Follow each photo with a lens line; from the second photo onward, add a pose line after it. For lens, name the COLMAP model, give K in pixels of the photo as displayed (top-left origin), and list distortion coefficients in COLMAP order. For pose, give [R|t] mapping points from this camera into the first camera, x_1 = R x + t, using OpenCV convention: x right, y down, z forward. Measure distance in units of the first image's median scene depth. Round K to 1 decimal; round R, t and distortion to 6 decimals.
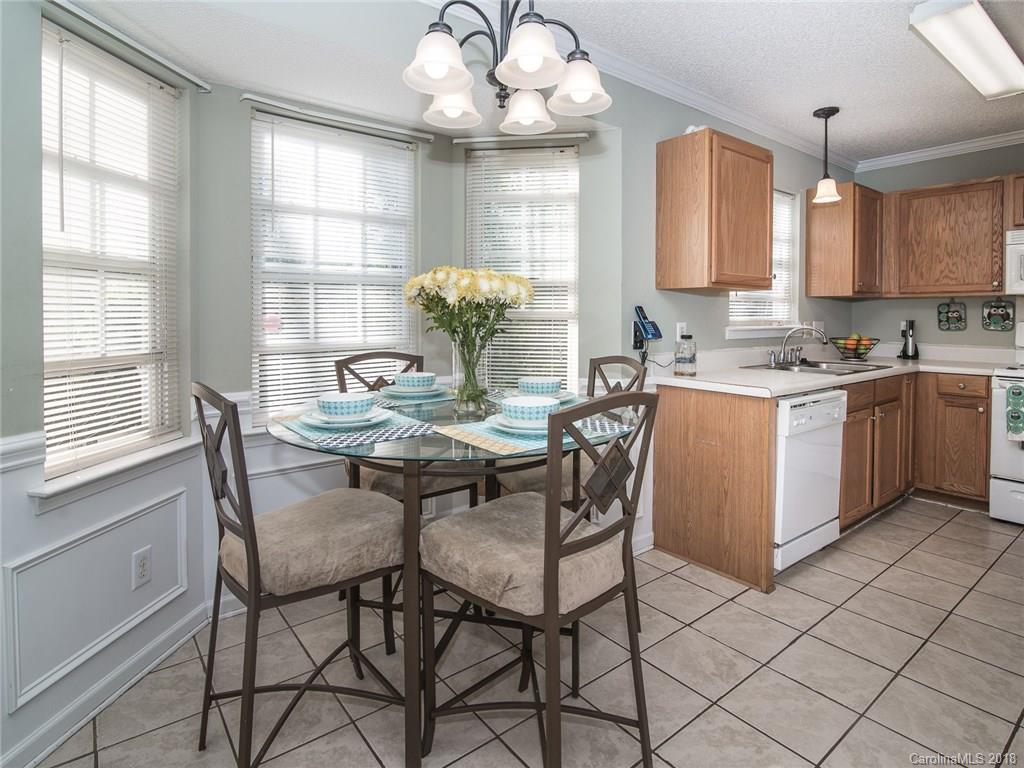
lens RADIAL K [[561.2, 0, 474.3], [0, 561.2, 316.6], [0, 0, 1]] dist [-0.025253, 0.000718]
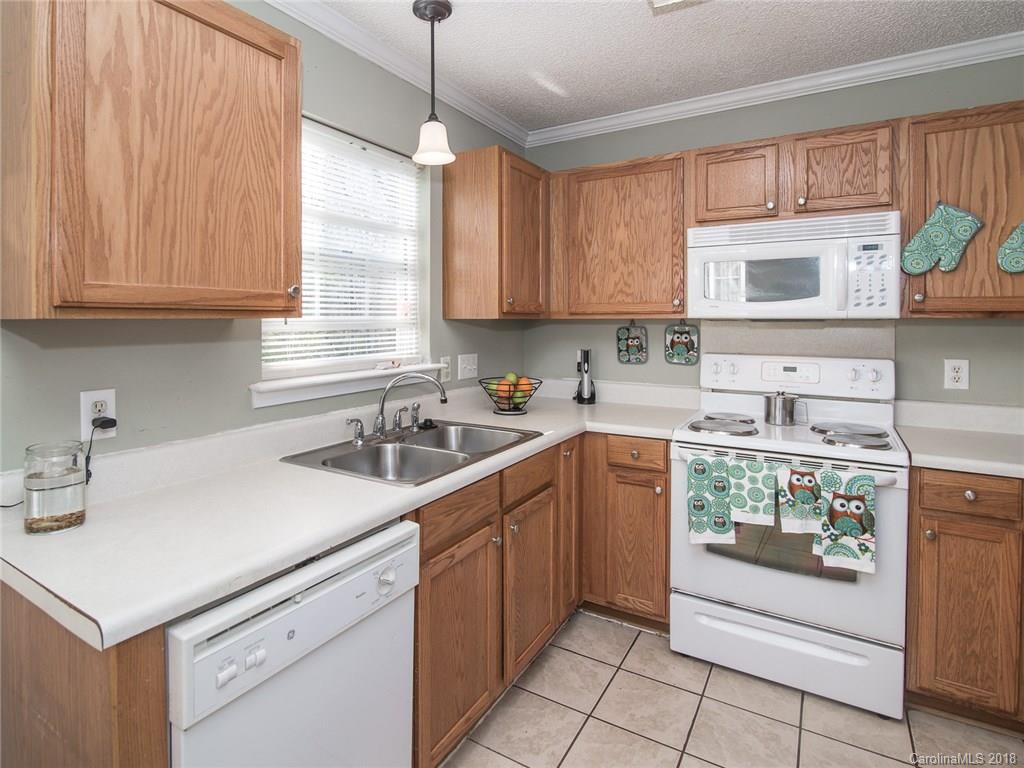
lens RADIAL K [[561.2, 0, 474.3], [0, 561.2, 316.6], [0, 0, 1]] dist [-0.025253, 0.000718]
pose [[0.928652, -0.005950, 0.370904, 0.417726], [0.008661, 0.999947, -0.005644, -0.037976], [-0.370851, 0.008454, 0.928654, 0.404447]]
